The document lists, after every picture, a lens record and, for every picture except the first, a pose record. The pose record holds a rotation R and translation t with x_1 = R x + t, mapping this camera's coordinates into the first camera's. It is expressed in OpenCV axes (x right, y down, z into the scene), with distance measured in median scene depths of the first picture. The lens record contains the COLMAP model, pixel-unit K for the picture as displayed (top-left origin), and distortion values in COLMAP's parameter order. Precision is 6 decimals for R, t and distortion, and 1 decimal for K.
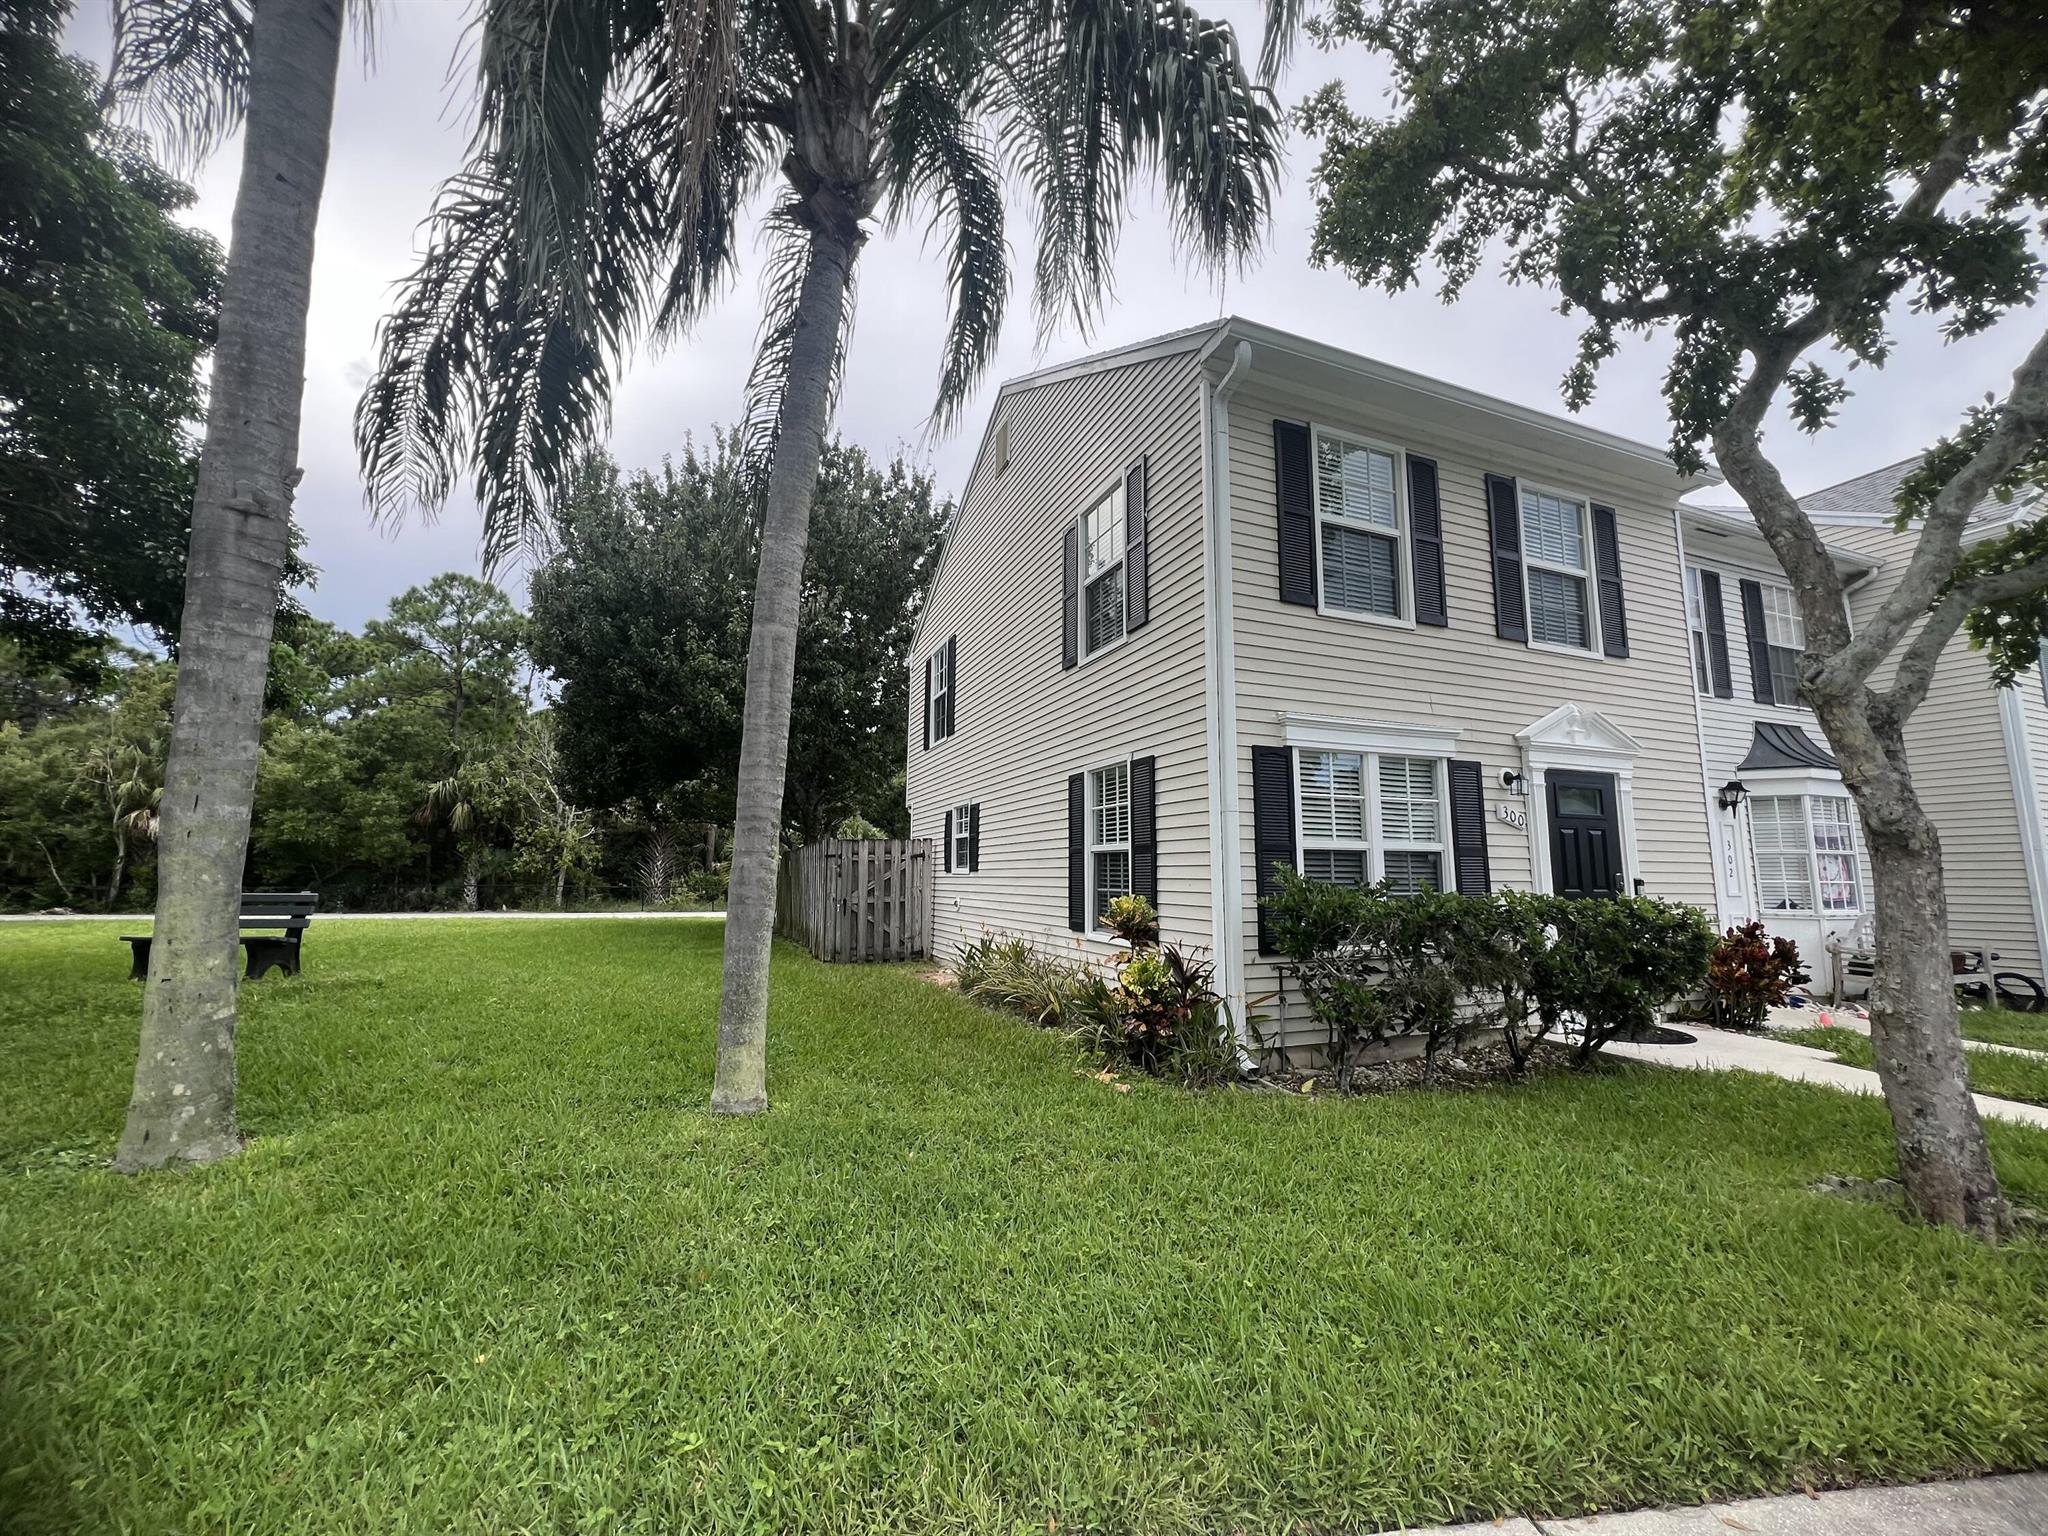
lens RADIAL K [[822.4, 0, 1024.0], [0, 822.4, 768.0], [0, 0, 1]] dist [-0.001078, -0.000006]
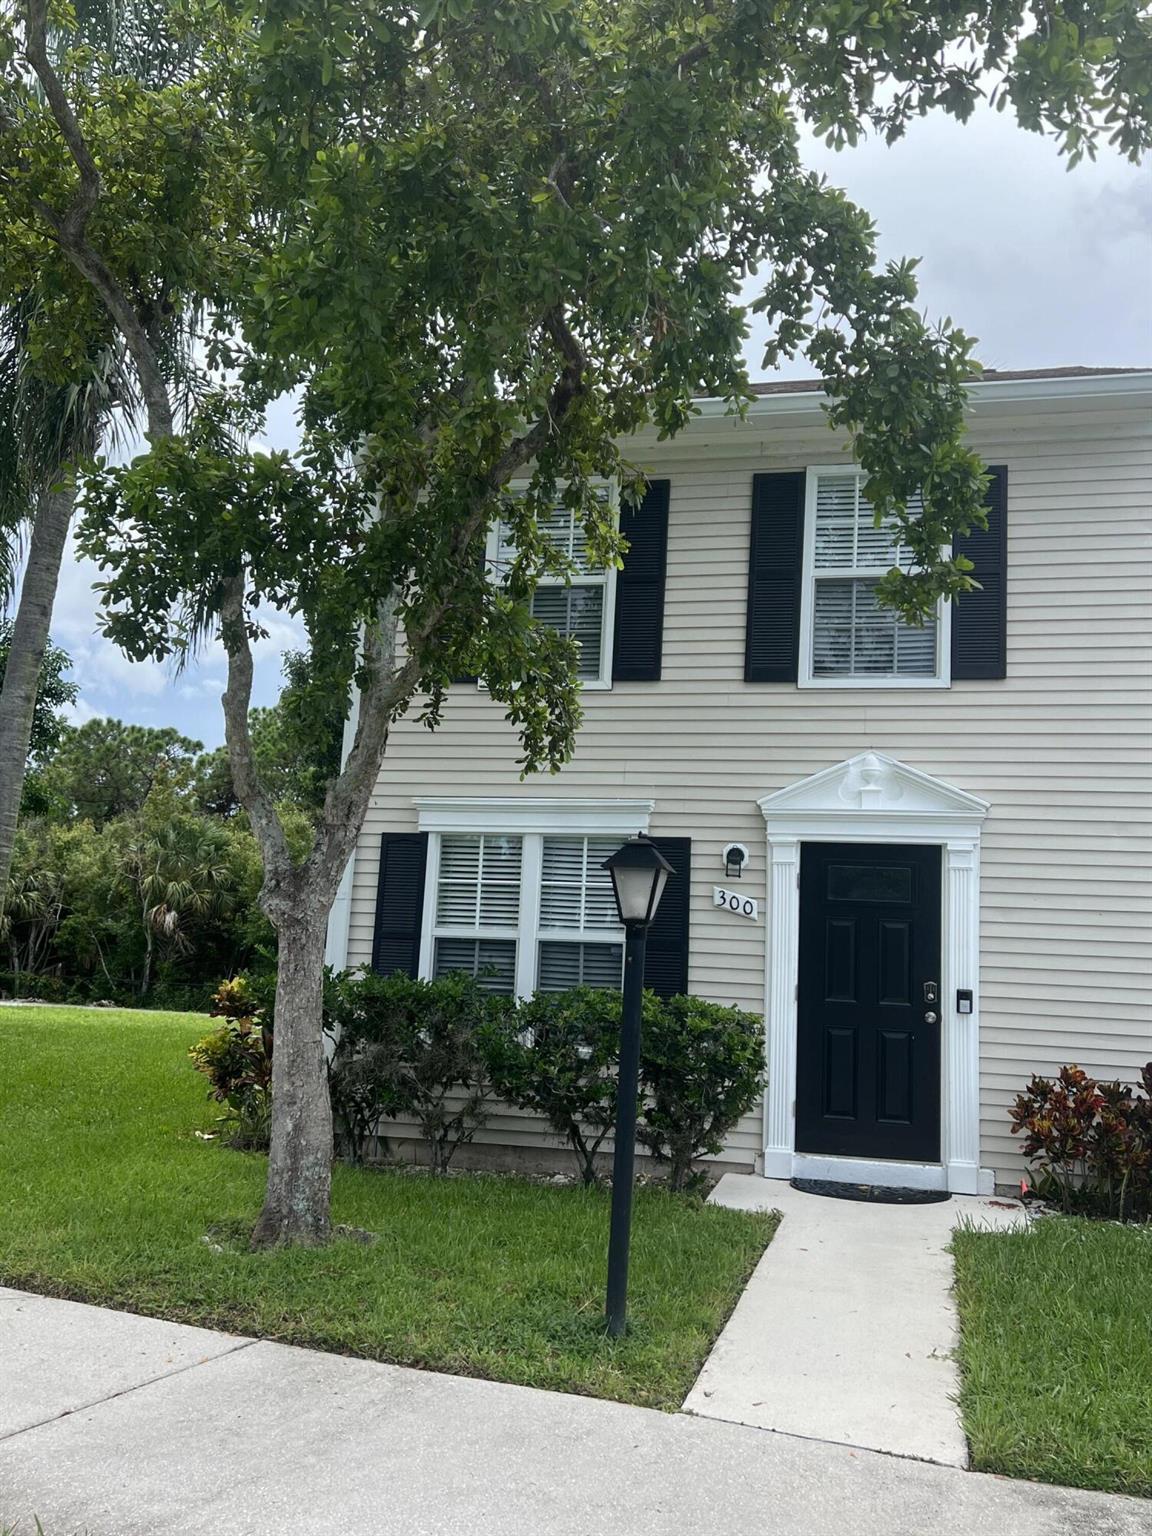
lens RADIAL K [[1303.7, 0, 576.0], [0, 1303.7, 768.0], [0, 0, 1]] dist [0.063349, 0.000038]
pose [[0.824256, -0.061889, -0.562826, 1.168328], [0.033467, 0.997596, -0.060684, -0.001556], [0.565228, 0.031183, 0.824345, -0.160232]]
